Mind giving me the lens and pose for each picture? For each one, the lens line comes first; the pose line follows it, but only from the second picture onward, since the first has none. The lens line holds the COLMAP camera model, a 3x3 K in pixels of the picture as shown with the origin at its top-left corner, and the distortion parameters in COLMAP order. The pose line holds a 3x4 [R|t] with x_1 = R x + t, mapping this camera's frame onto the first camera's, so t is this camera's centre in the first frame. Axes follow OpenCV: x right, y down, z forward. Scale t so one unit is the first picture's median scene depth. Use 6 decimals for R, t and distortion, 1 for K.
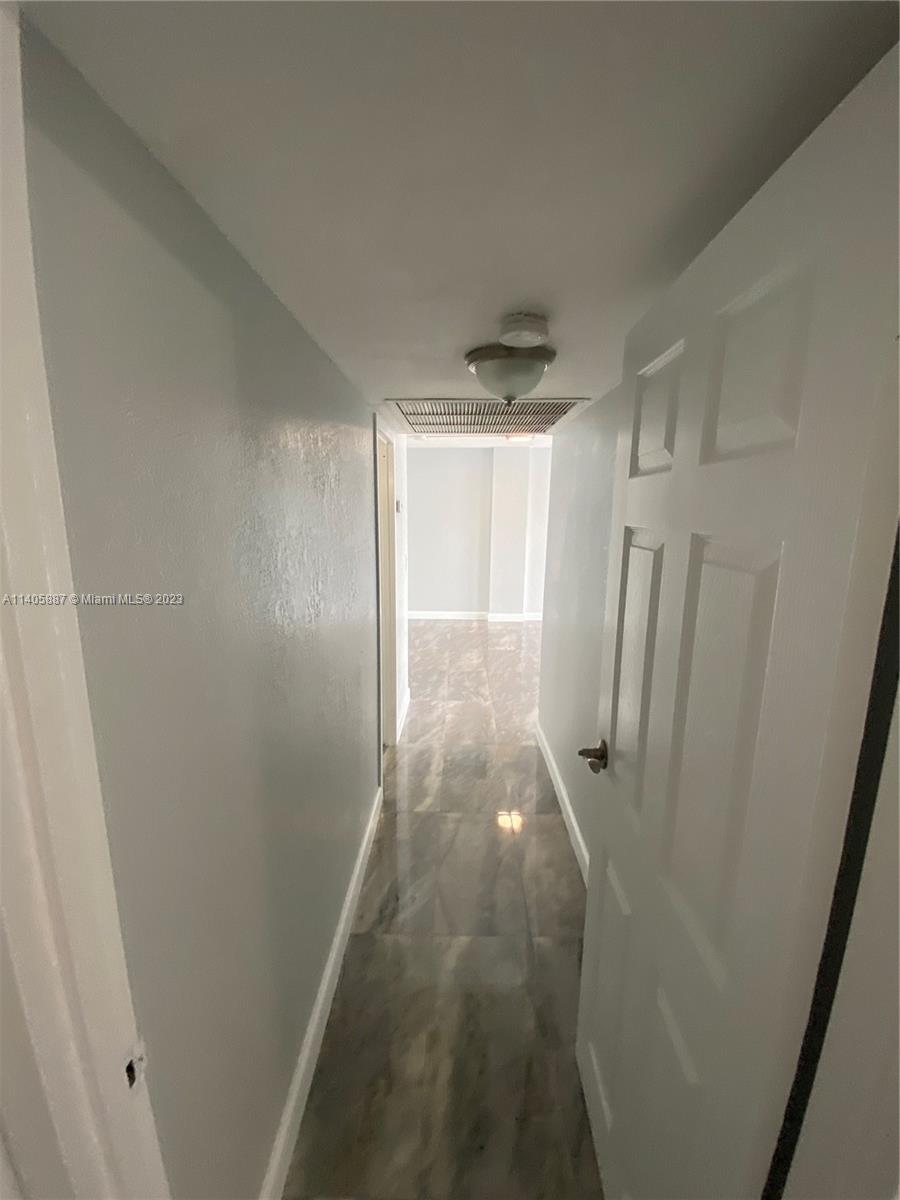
lens RADIAL K [[489.6, 0, 448.8], [0, 489.6, 596.1], [0, 0, 1]] dist [0.018243, -0.018634]
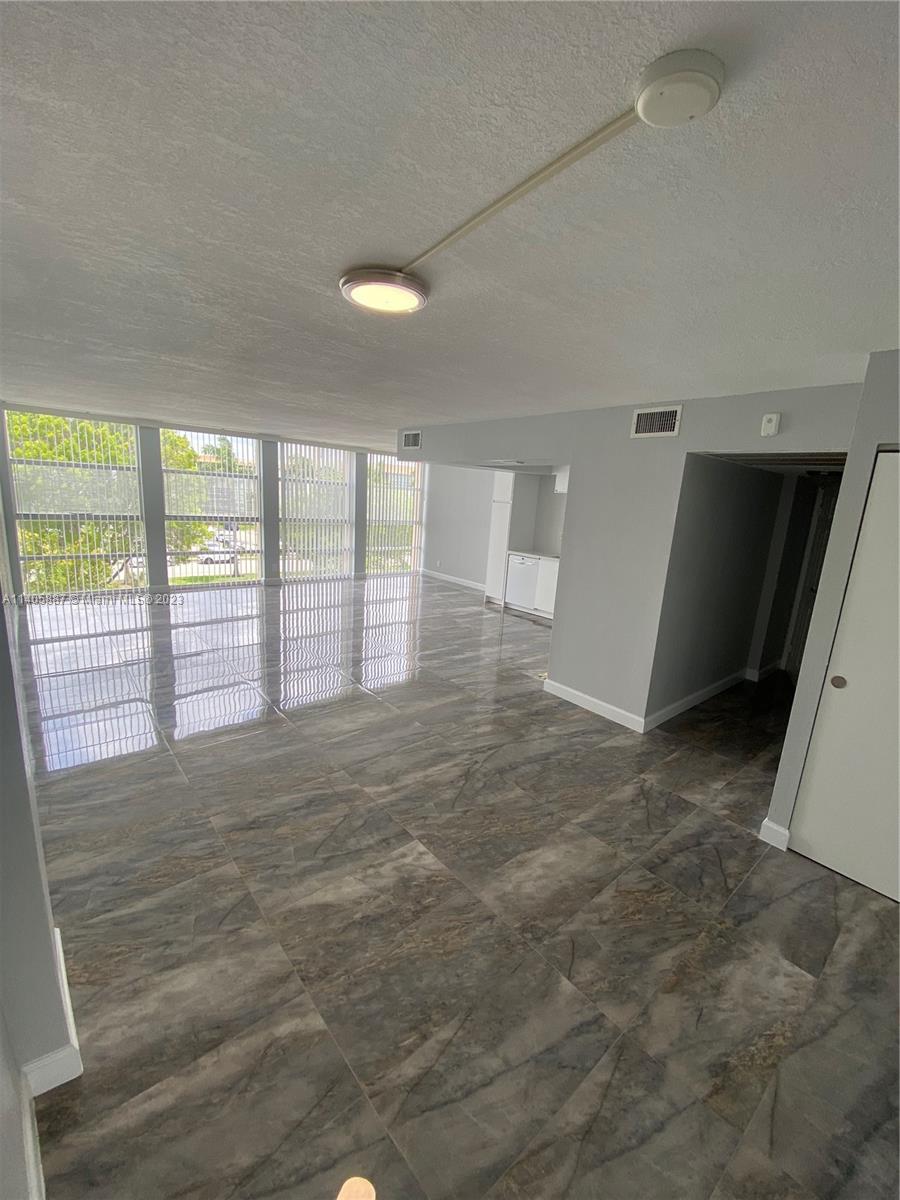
lens RADIAL K [[489.6, 0, 448.8], [0, 489.6, 596.1], [0, 0, 1]] dist [0.018243, -0.018634]
pose [[-0.665413, -0.208269, 0.716833, -0.177015], [0.069538, 0.938820, 0.337315, -0.280573], [-0.743229, 0.274301, -0.610221, 1.394804]]
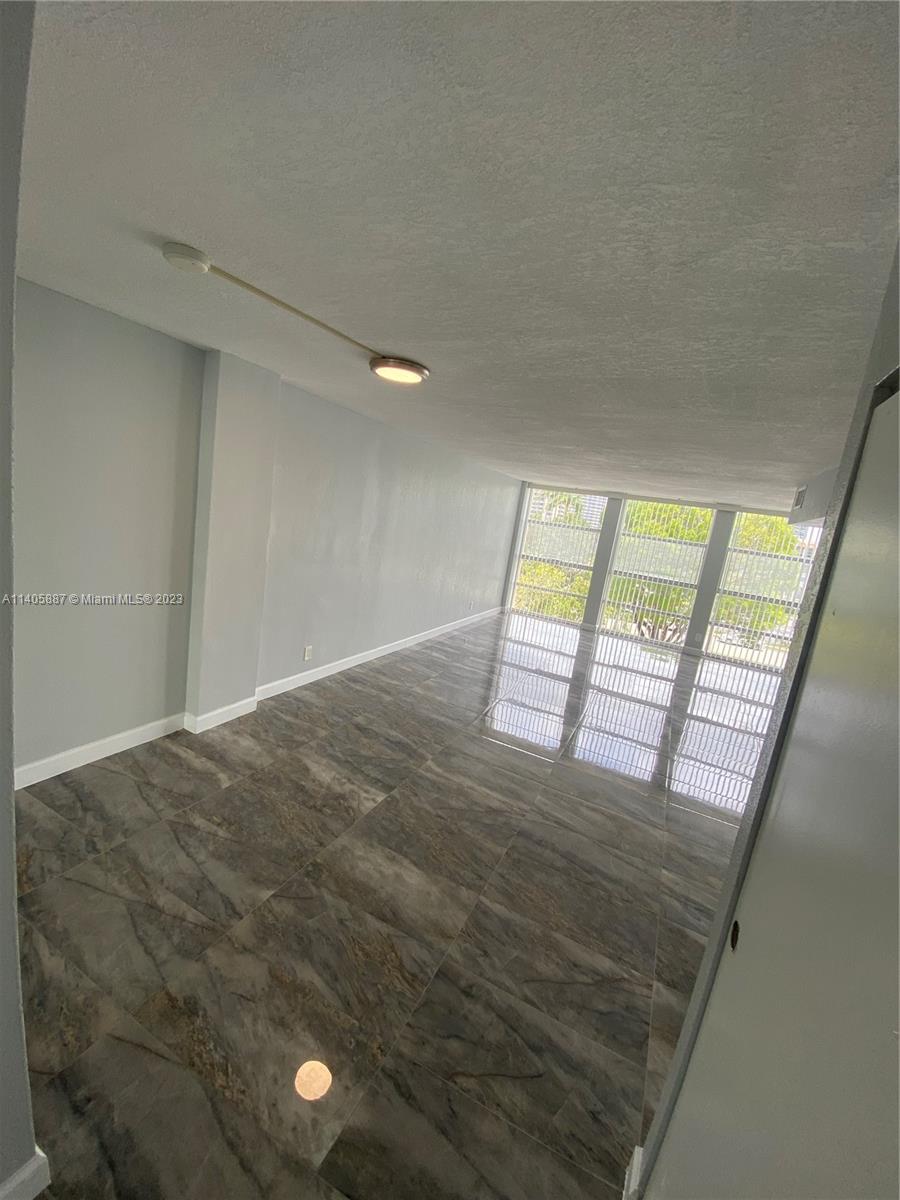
lens RADIAL K [[489.6, 0, 448.8], [0, 489.6, 596.1], [0, 0, 1]] dist [0.018243, -0.018634]
pose [[0.419074, -0.109819, 0.901286, -0.328136], [0.026993, 0.993726, 0.108531, -0.179582], [-0.907551, -0.021154, 0.419409, 0.858846]]
